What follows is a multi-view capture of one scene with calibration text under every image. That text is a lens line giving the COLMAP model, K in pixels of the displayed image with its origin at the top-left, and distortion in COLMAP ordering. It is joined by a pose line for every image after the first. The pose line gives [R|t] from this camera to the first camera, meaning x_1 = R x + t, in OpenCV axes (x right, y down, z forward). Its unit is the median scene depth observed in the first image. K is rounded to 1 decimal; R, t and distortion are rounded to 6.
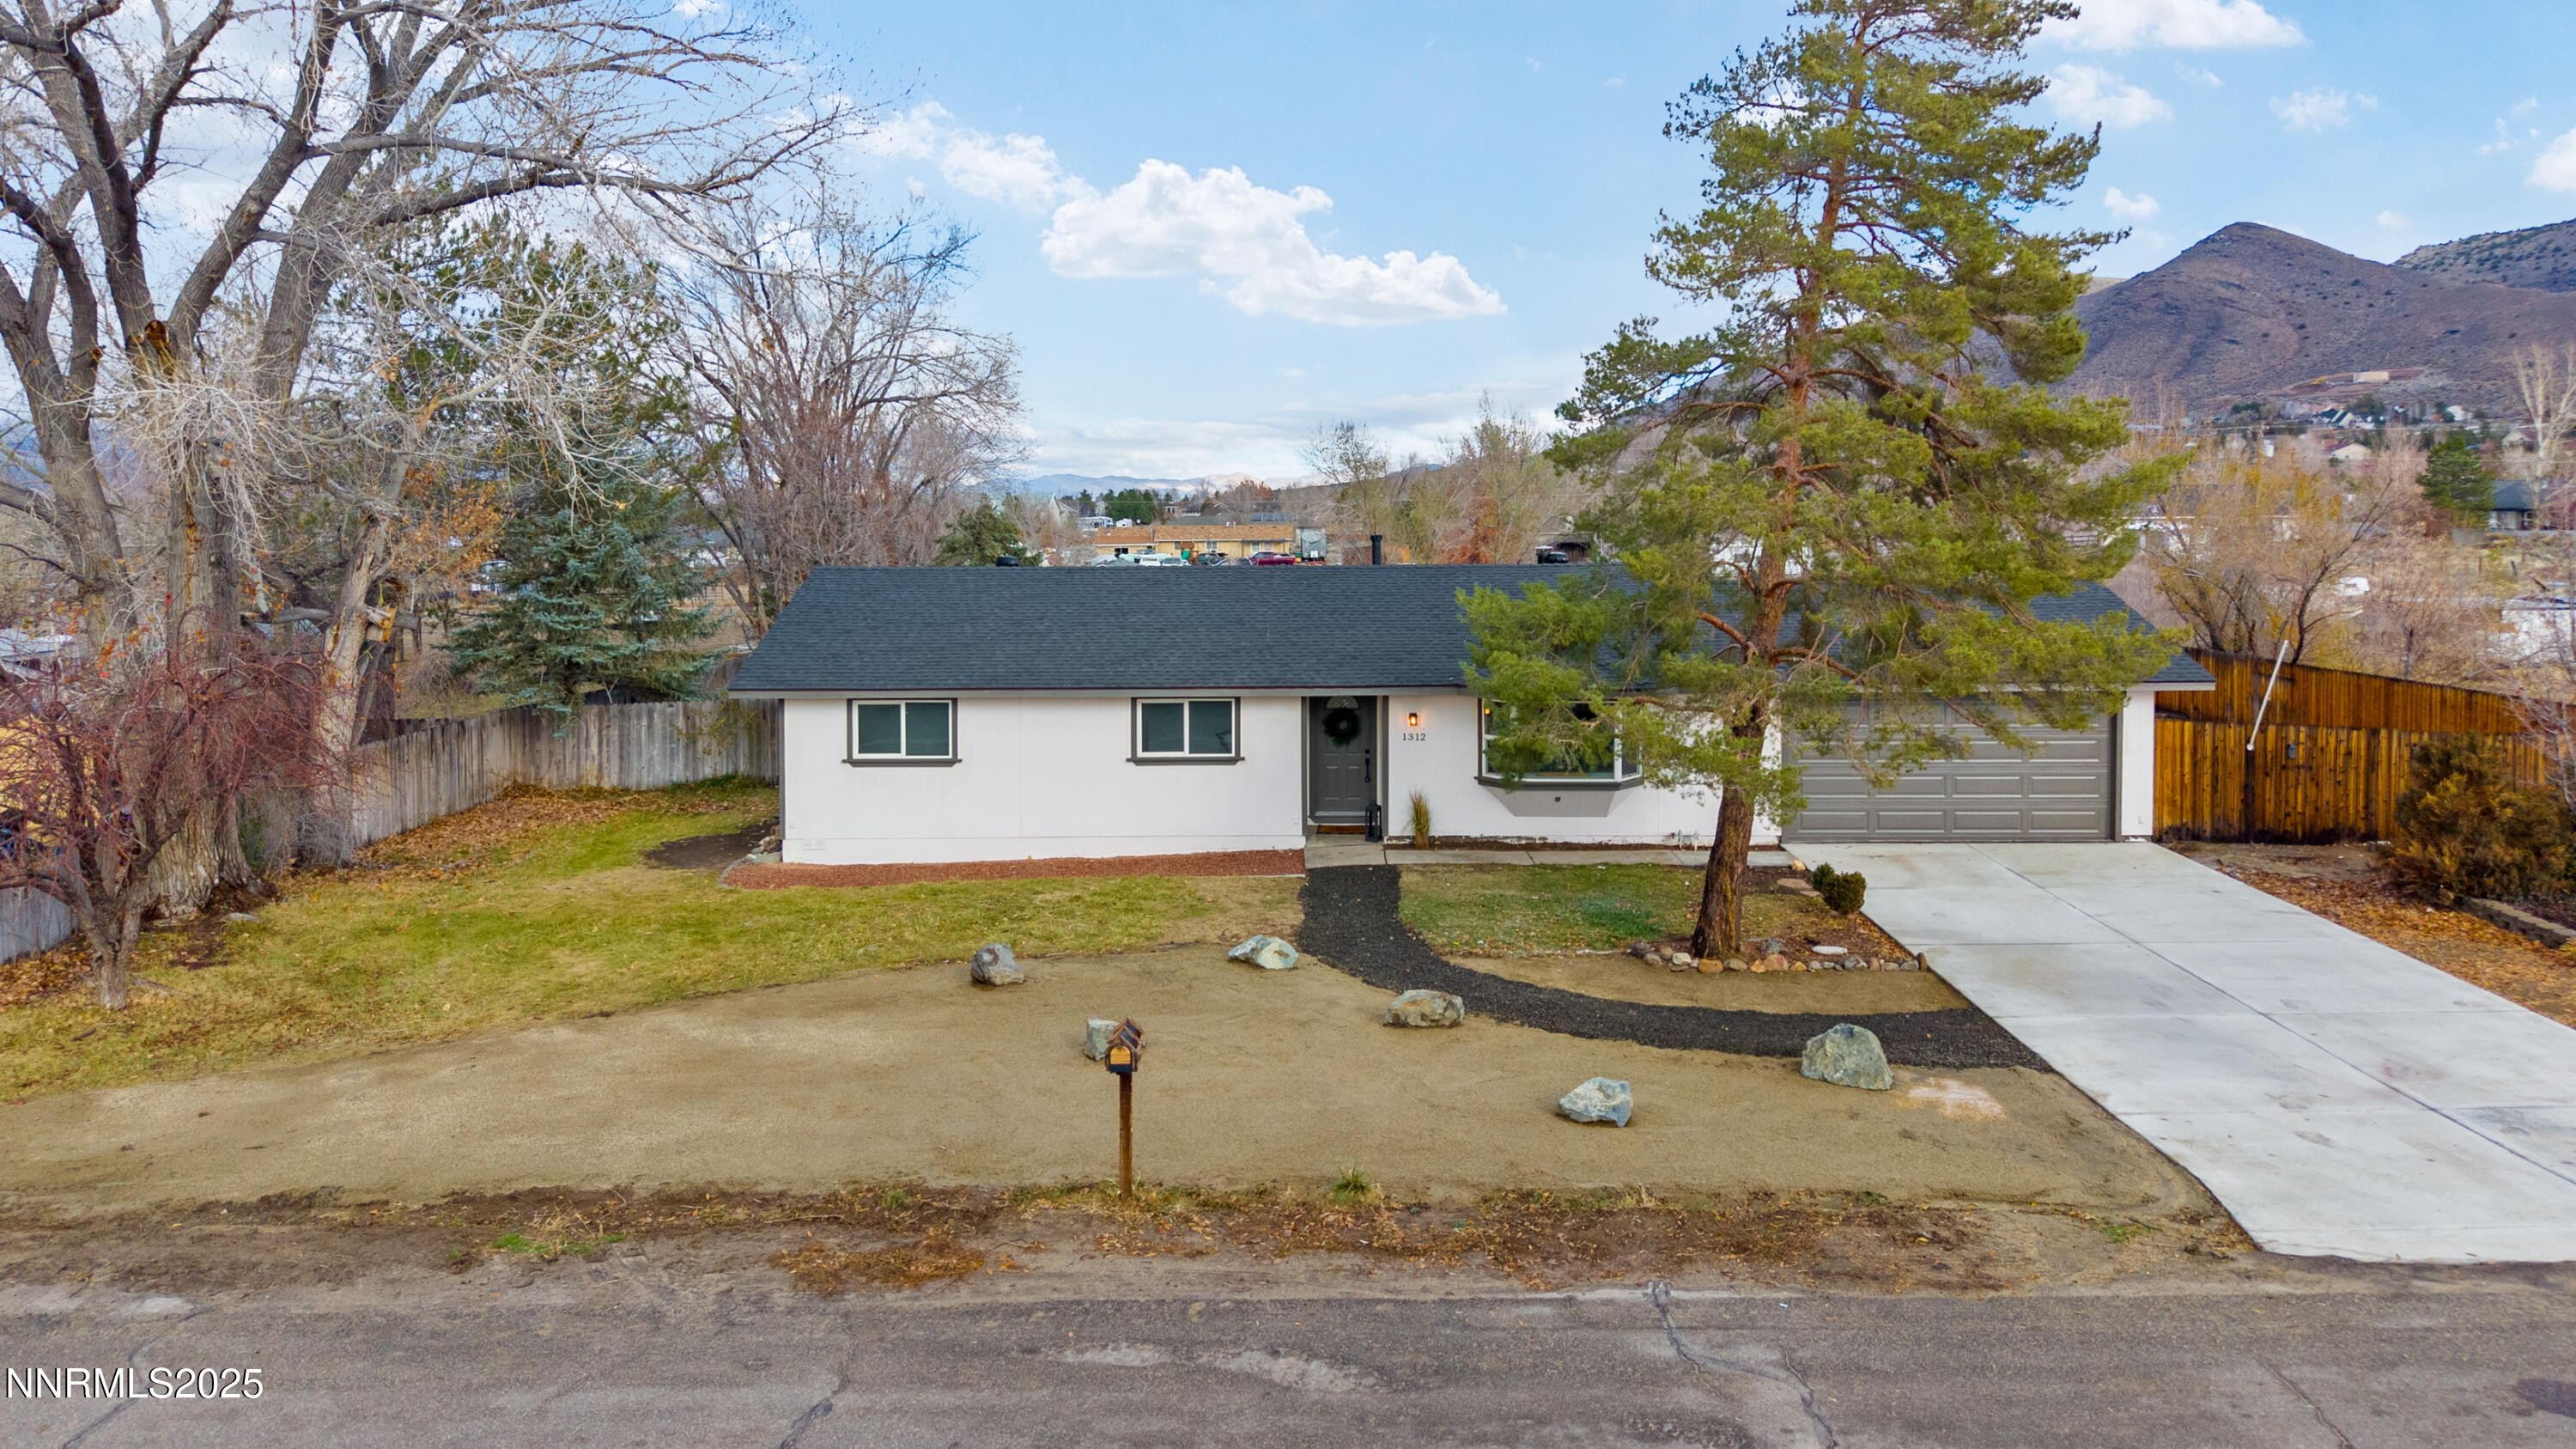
lens RADIAL K [[1701.0, 0, 1288.0], [0, 1701.0, 724.5], [0, 0, 1]] dist [0.112492, -0.168057]
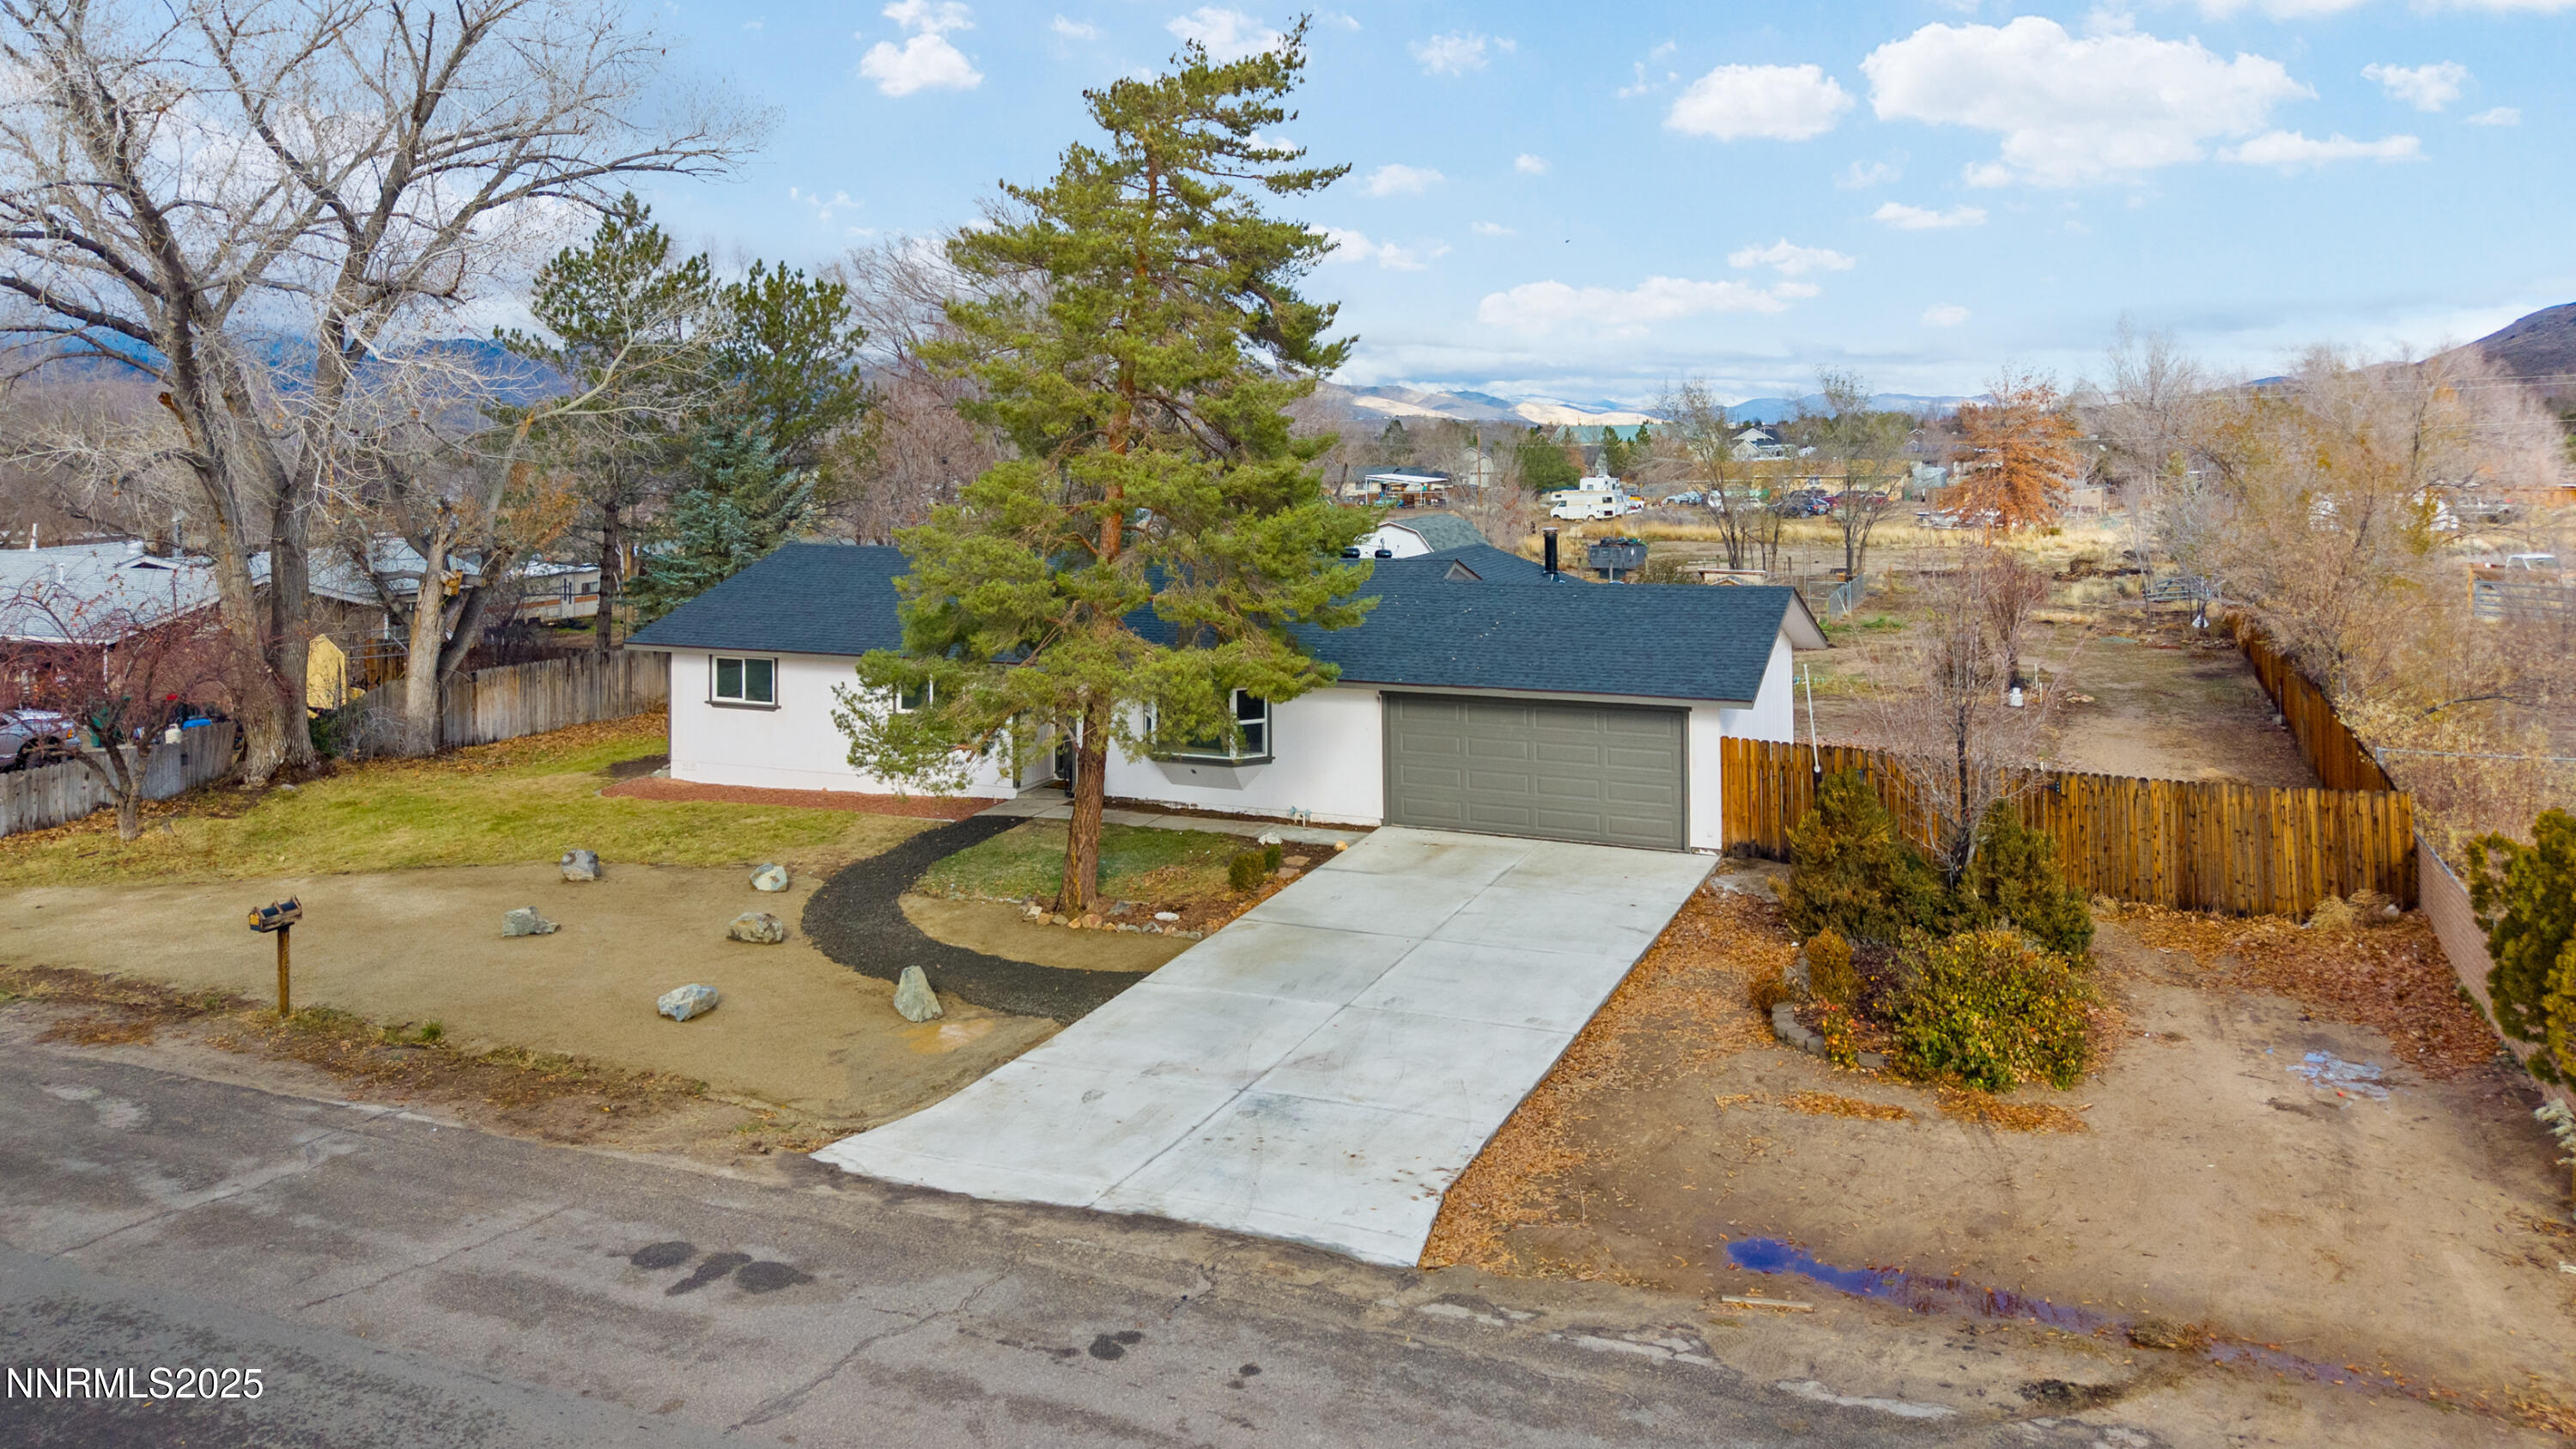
lens RADIAL K [[1701.0, 0, 1288.0], [0, 1701.0, 724.5], [0, 0, 1]] dist [0.112492, -0.168057]
pose [[0.917792, 0.061340, -0.392295, 0.646877], [-0.045777, 0.997753, 0.048914, -0.044834], [0.394414, -0.026935, 0.918538, -0.010632]]
